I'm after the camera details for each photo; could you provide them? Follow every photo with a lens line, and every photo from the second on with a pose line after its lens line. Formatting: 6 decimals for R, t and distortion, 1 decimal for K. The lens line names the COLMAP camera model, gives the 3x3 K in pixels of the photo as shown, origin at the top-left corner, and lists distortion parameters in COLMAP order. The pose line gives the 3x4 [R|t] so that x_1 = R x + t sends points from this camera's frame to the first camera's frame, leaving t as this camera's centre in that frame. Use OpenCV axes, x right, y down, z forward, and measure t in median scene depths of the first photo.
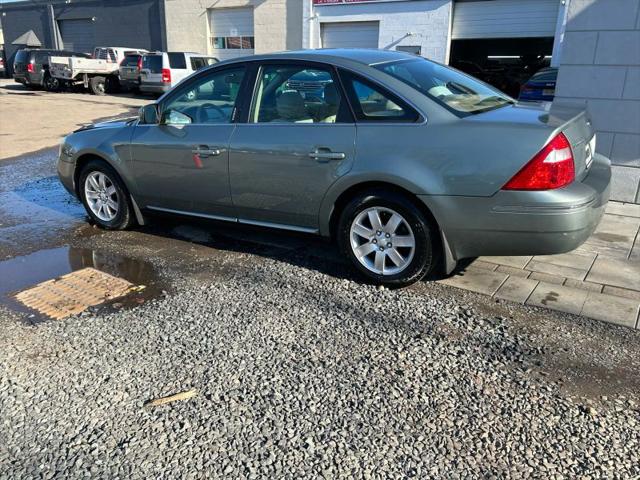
lens RADIAL K [[520.3, 0, 317.2], [0, 520.3, 236.6], [0, 0, 1]] dist [0.047104, -0.047561]
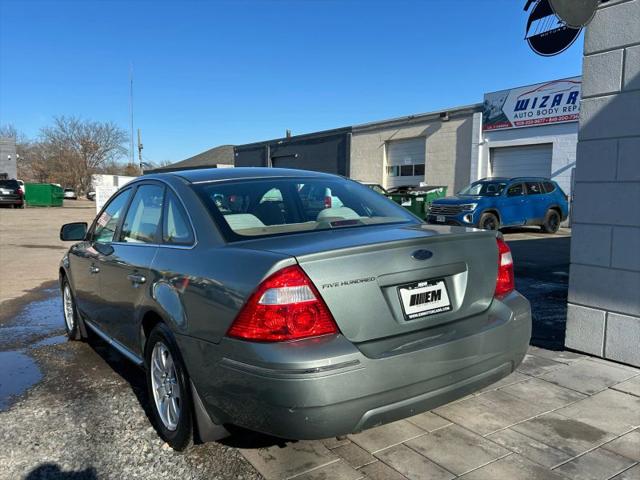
lens RADIAL K [[520.3, 0, 309.8], [0, 520.3, 241.2], [0, 0, 1]] dist [0.047104, -0.047561]
pose [[0.913418, 0.027339, -0.406103, 0.523895], [-0.116387, 0.973625, -0.196236, -0.061300], [0.390027, 0.226511, 0.892509, 0.236313]]
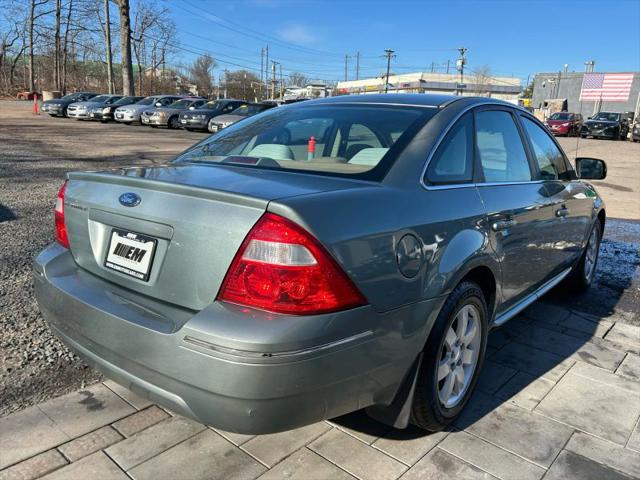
lens RADIAL K [[481.5, 0, 314.0], [0, 481.5, 243.9], [0, 0, 1]] dist [0.042485, -0.044856]
pose [[-0.131162, 0.238285, -0.962298, 0.796203], [-0.341396, 0.900454, 0.269504, -0.302929], [0.930723, 0.363873, -0.036756, 0.963411]]
